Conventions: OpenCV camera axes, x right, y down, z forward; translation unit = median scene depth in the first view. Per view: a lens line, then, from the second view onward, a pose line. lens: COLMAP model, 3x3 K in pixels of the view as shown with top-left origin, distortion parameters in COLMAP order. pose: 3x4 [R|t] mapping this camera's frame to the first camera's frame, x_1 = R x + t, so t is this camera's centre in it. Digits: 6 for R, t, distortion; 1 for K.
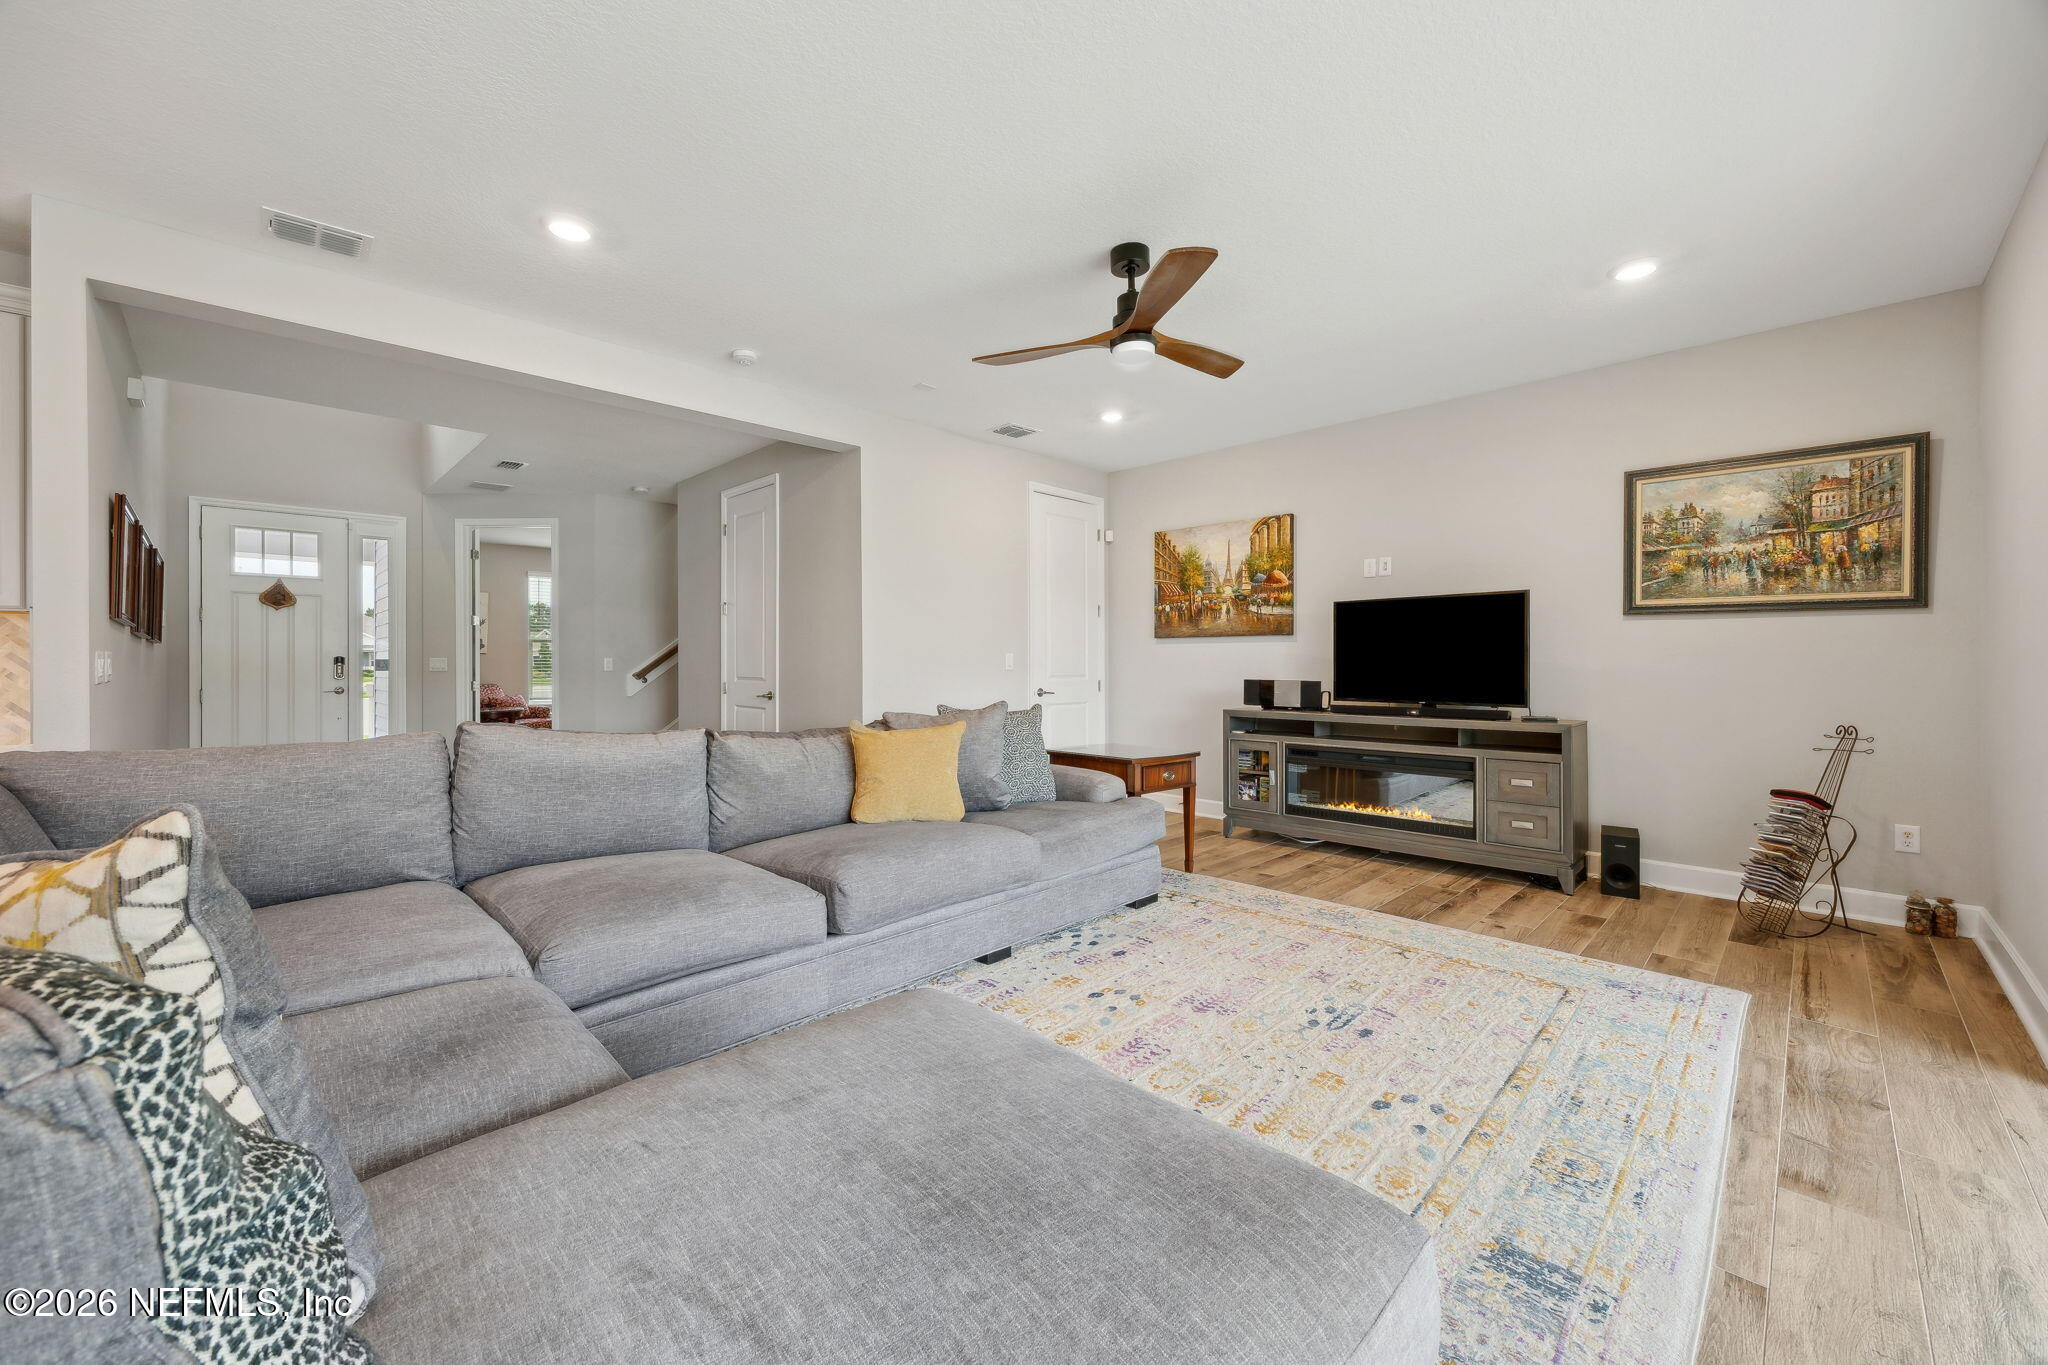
lens RADIAL K [[791.0, 0, 1025.7], [0, 791.0, 664.8], [0, 0, 1]] dist [0.003308, 0.000215]
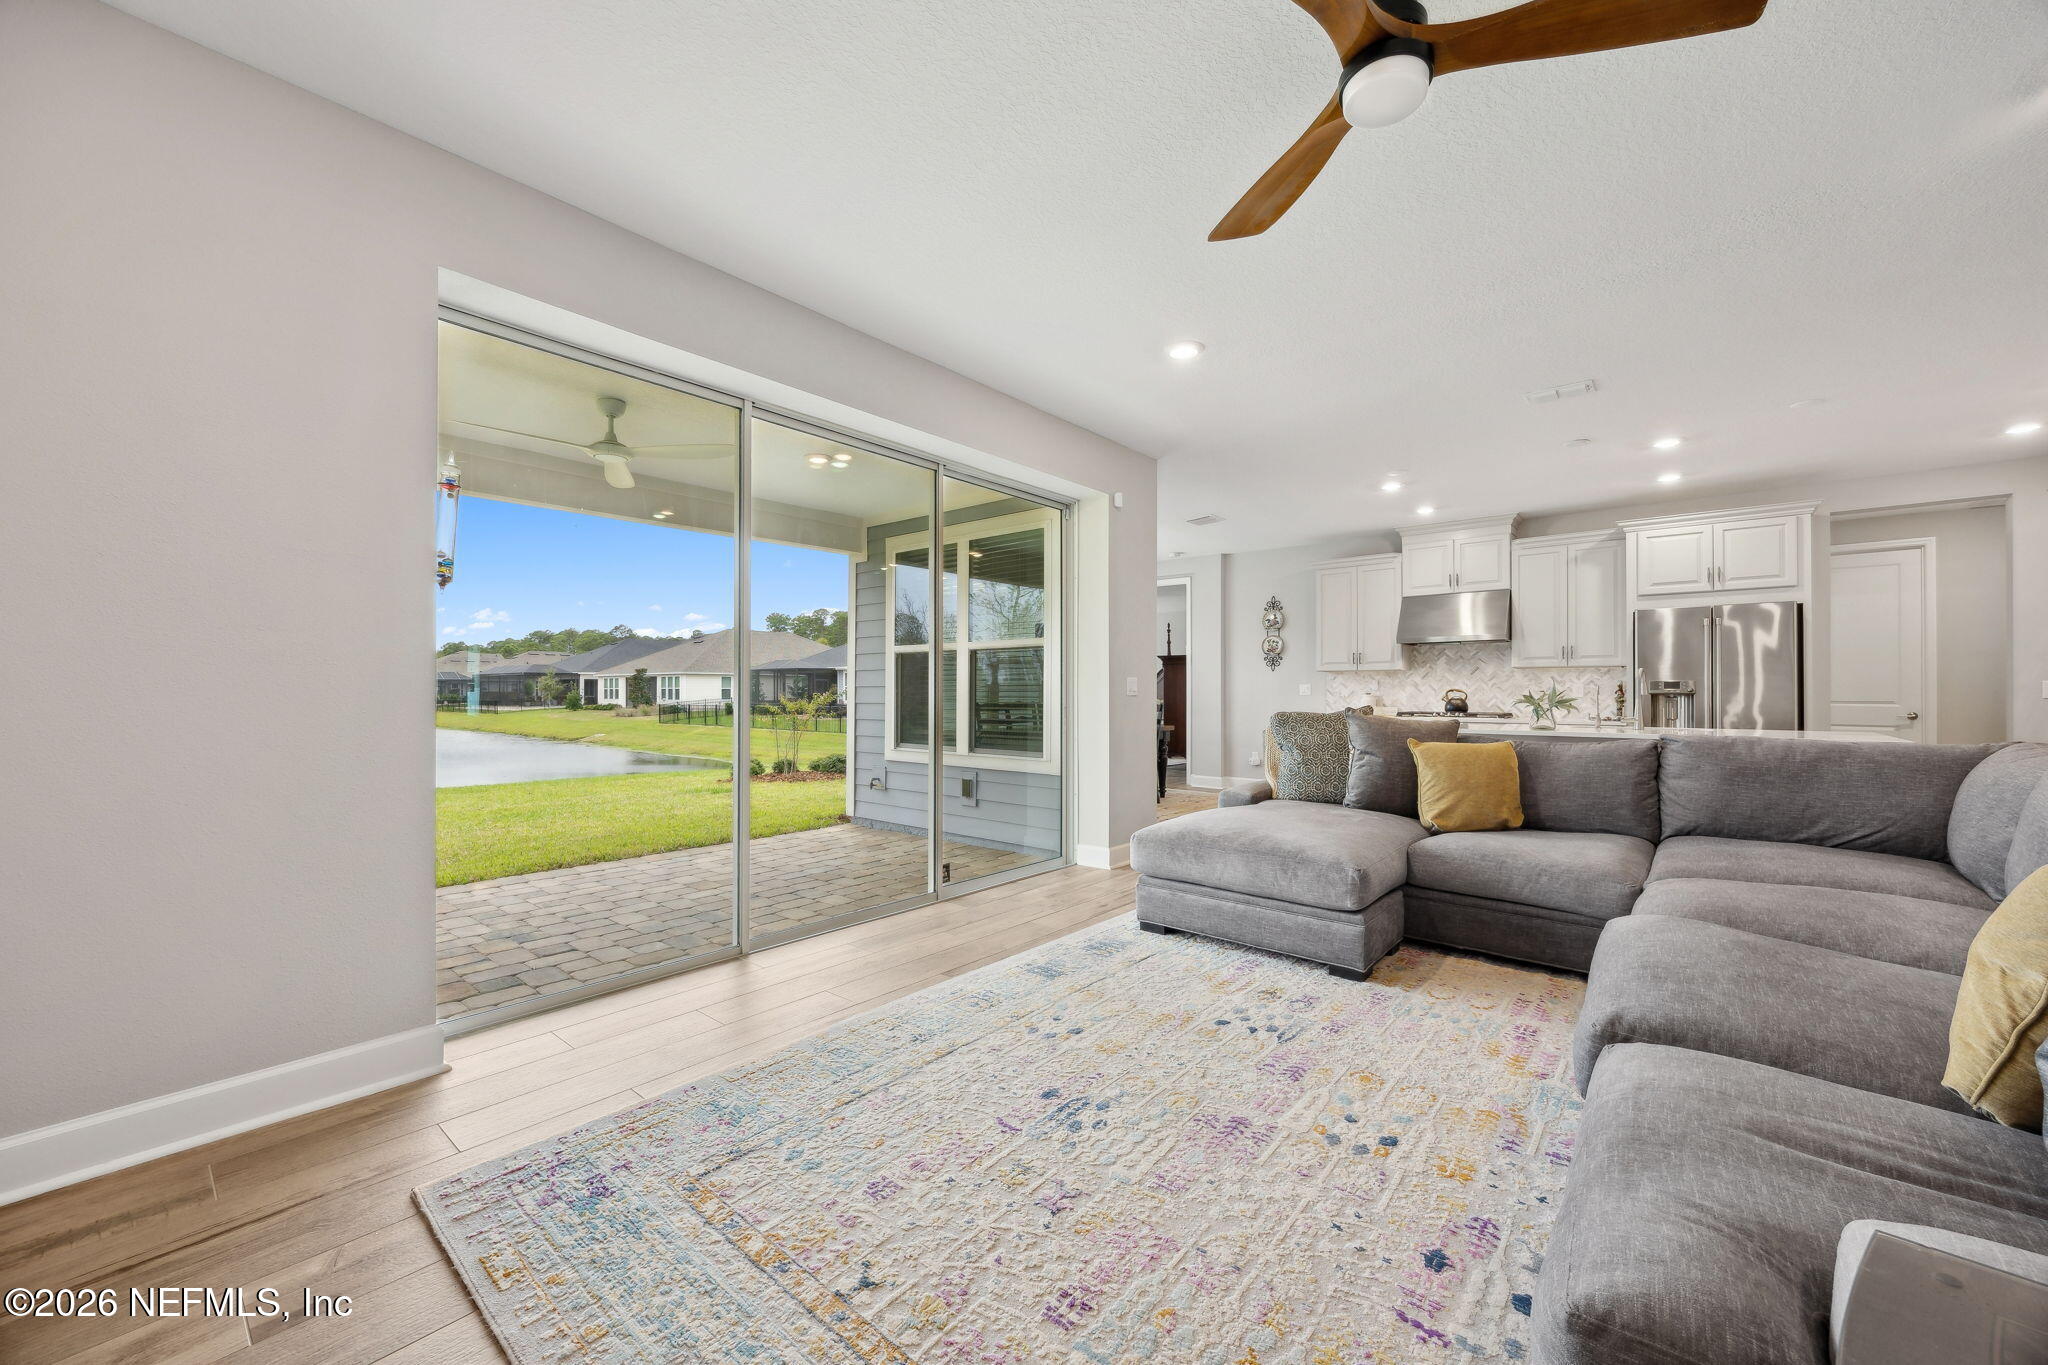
lens RADIAL K [[791.0, 0, 1022.8], [0, 791.0, 683.9], [0, 0, 1]] dist [0.003308, 0.000215]
pose [[-0.996754, -0.002769, -0.080460, 0.510624], [-0.002200, 0.999972, -0.007166, 0.011295], [0.080477, -0.006966, -0.996732, 1.808720]]
